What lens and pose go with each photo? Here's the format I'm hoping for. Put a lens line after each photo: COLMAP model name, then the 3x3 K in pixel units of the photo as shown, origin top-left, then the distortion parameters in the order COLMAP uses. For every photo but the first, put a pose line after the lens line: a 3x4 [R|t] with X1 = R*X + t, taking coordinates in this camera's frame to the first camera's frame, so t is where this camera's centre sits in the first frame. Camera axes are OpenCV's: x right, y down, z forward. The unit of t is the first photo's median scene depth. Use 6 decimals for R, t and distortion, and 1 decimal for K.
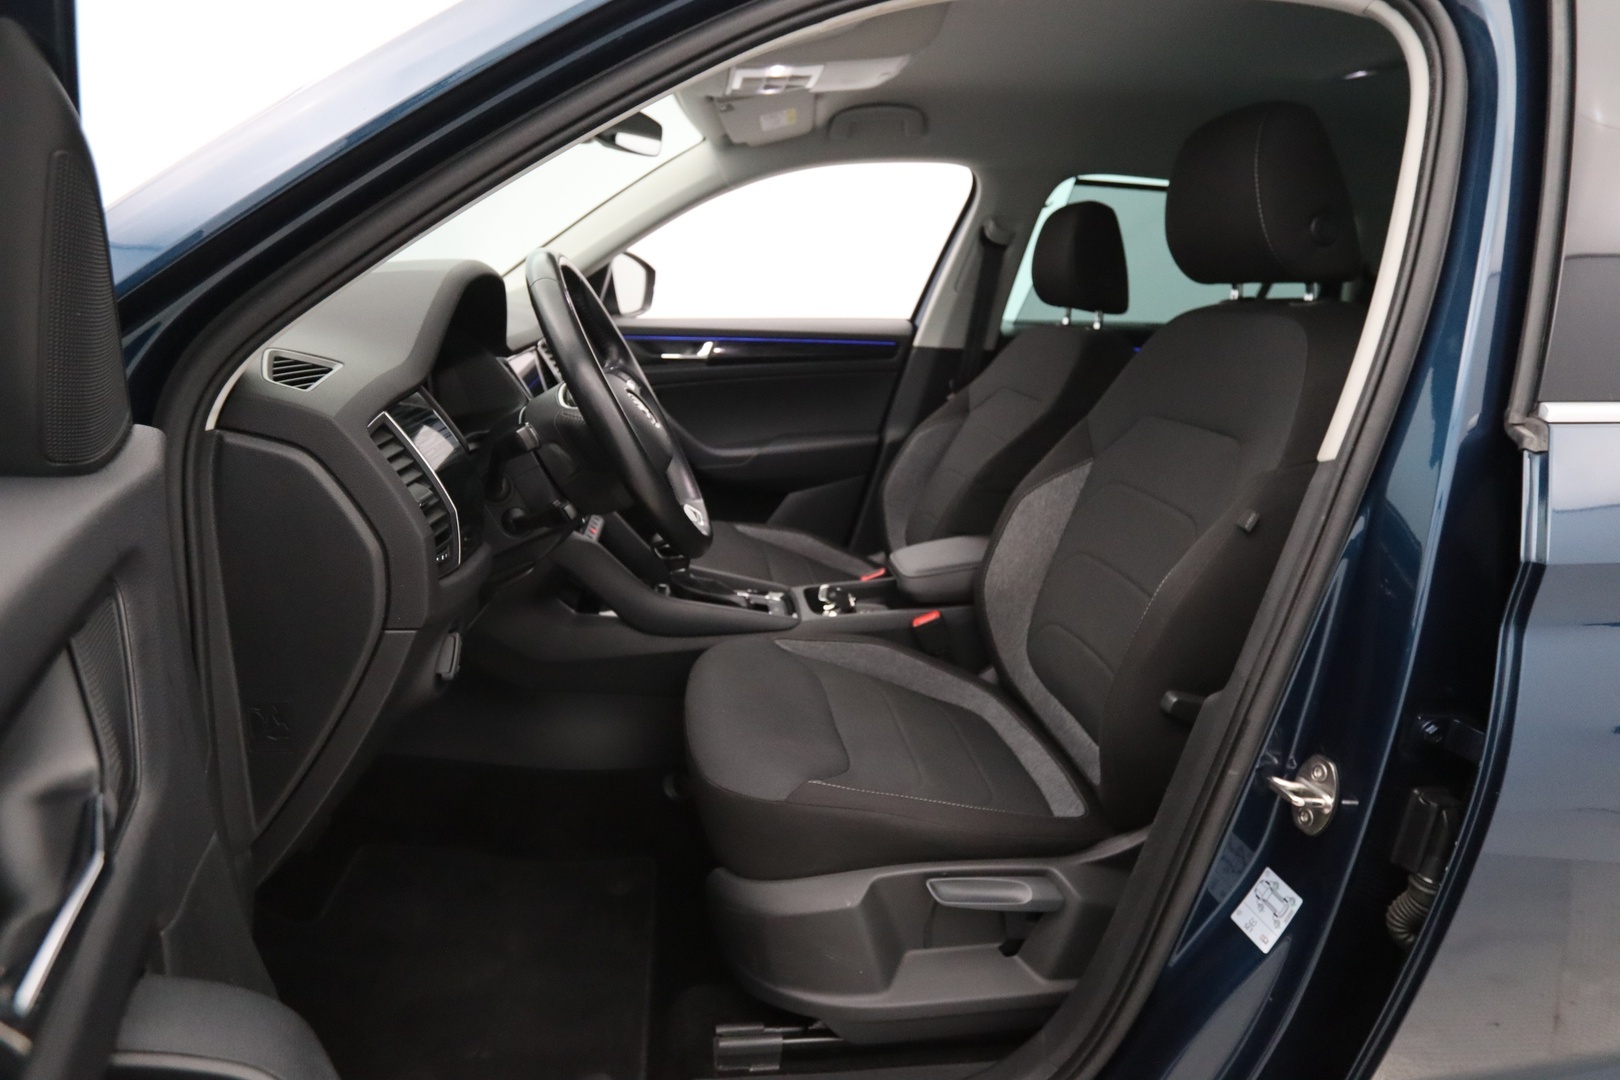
lens RADIAL K [[910.4, 0, 810.0], [0, 910.4, 540.0], [0, 0, 1]] dist [-0.015017, 0.000925]
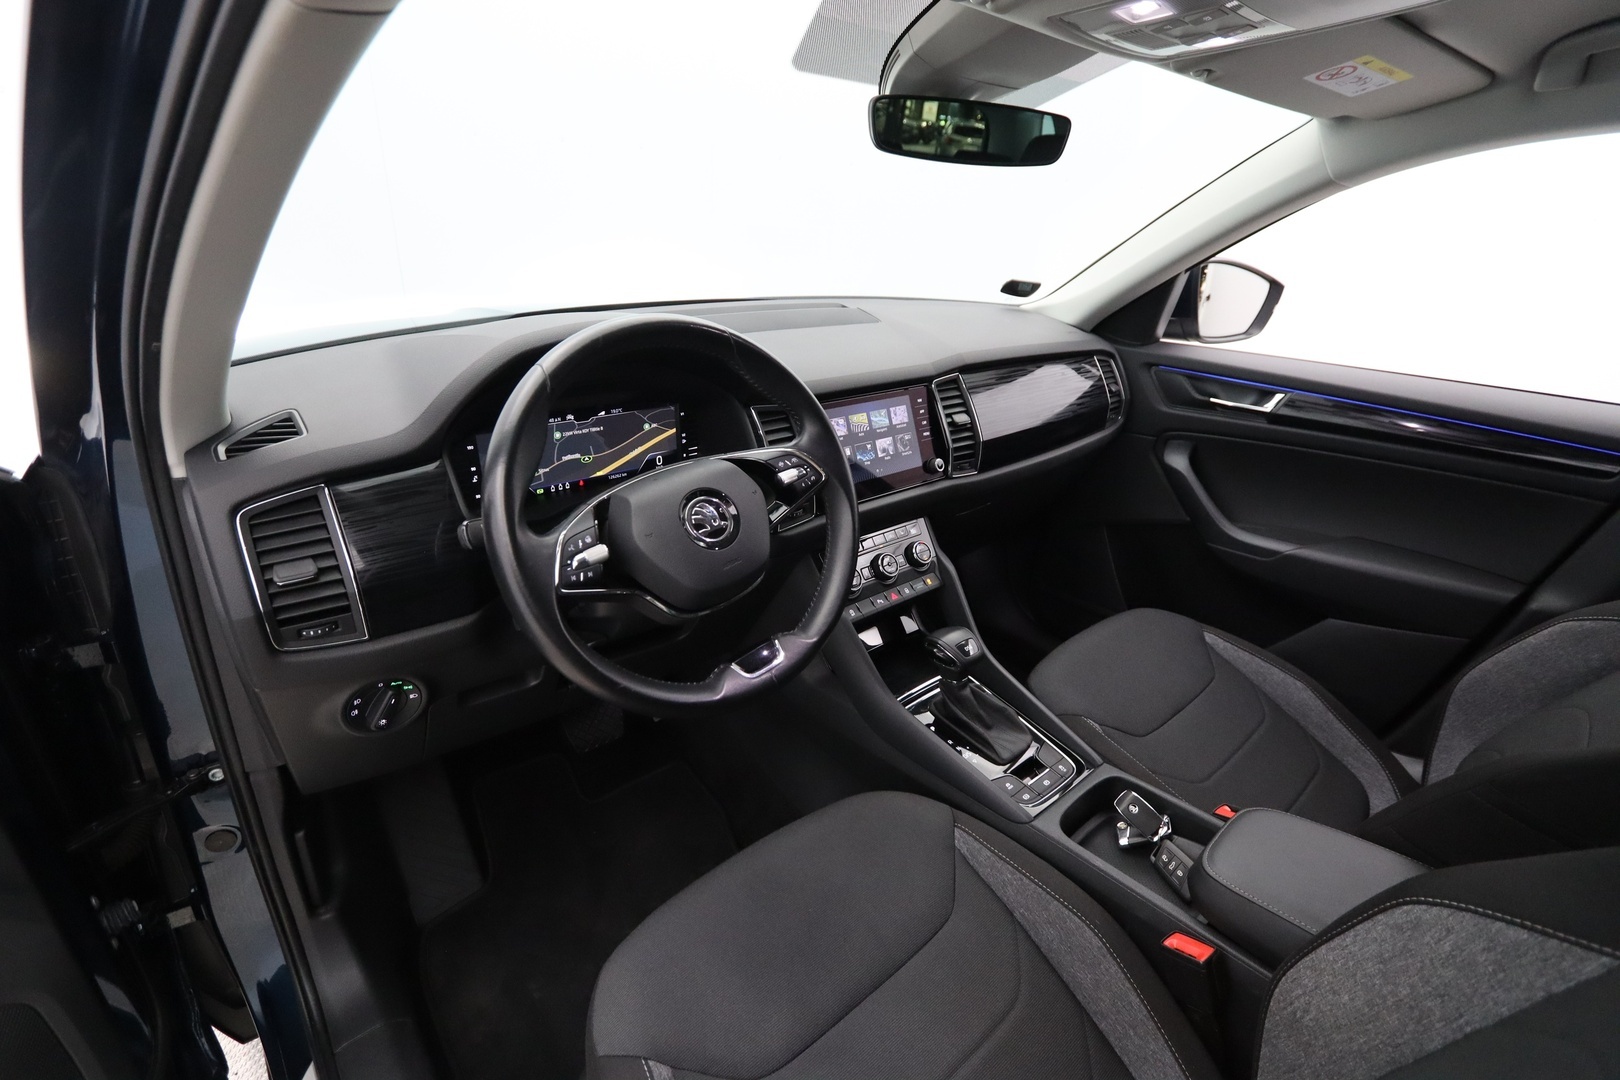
lens RADIAL K [[739.8, 0, 812.7], [0, 739.8, 539.8], [0, 0, 1]] dist [-0.026381, 0.001894]
pose [[0.537759, 0.333947, -0.774141, 0.288533], [-0.245839, 0.940417, 0.234902, -0.228674], [0.806460, 0.063994, 0.587815, 0.519140]]
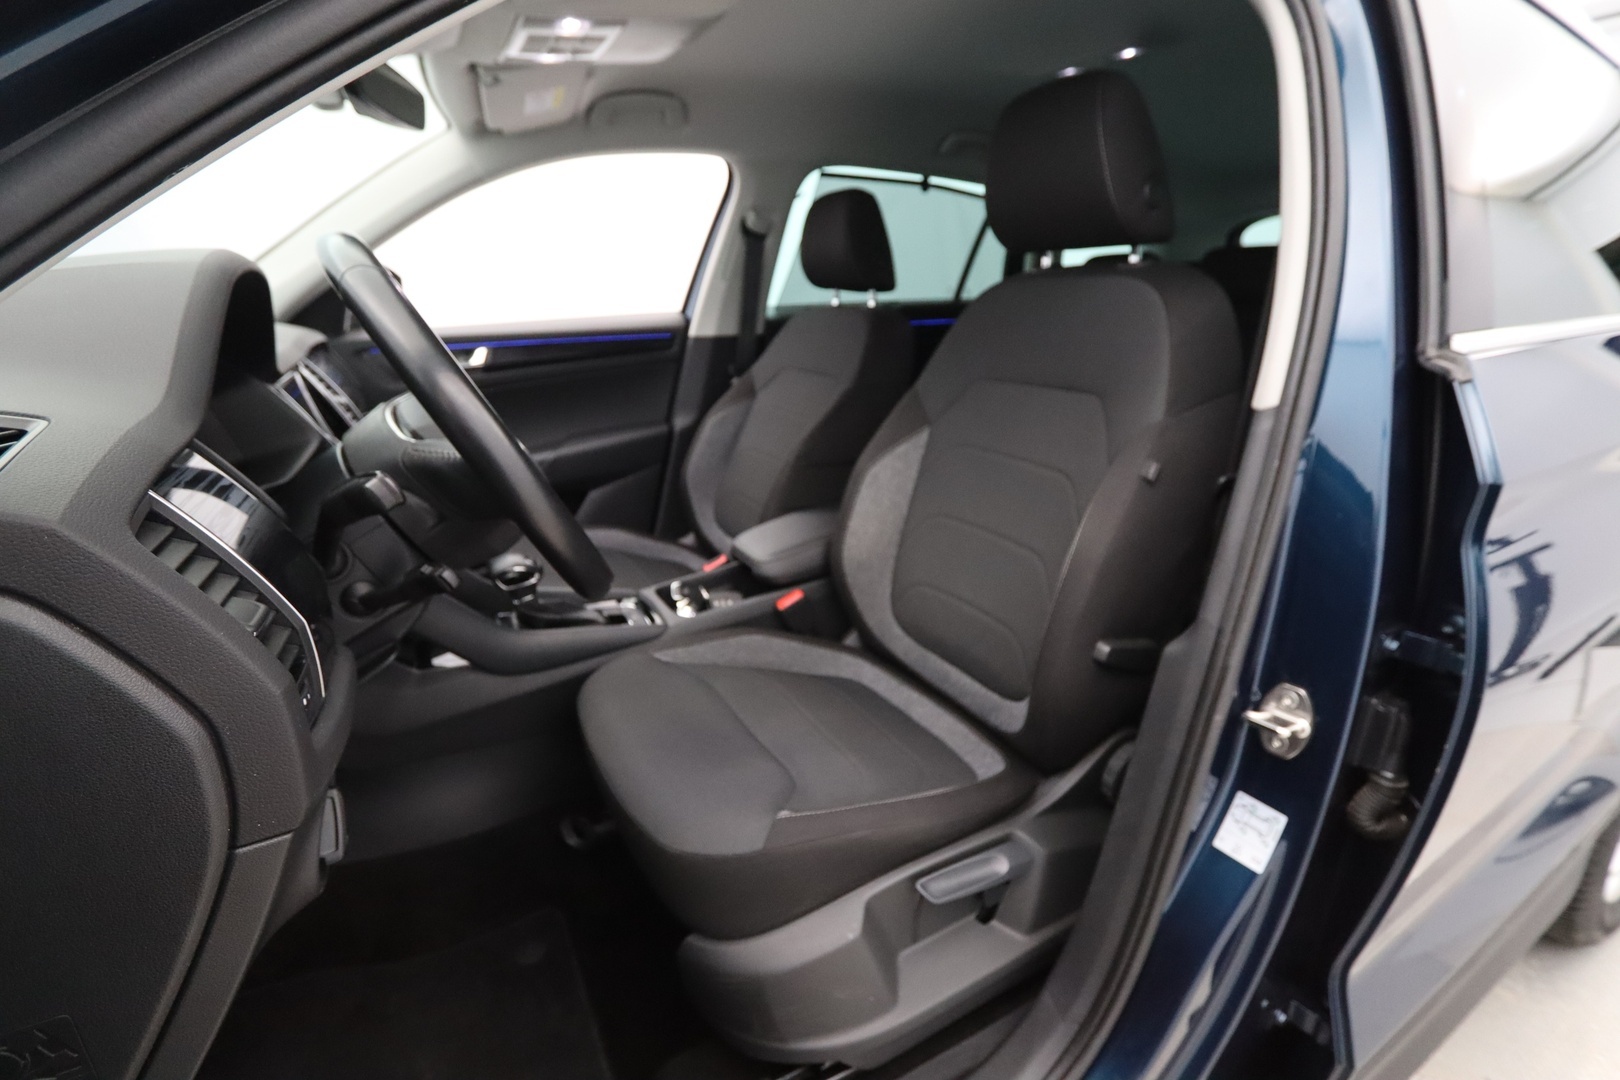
lens RADIAL K [[743.5, 0, 810.0], [0, 743.5, 540.0], [0, 0, 1]] dist [-0.022005, 0.000643]
pose [[0.928496, -0.164187, 0.333073, -0.124498], [0.145212, 0.986057, 0.081270, -0.046431], [-0.341773, -0.027093, 0.939392, 0.214428]]
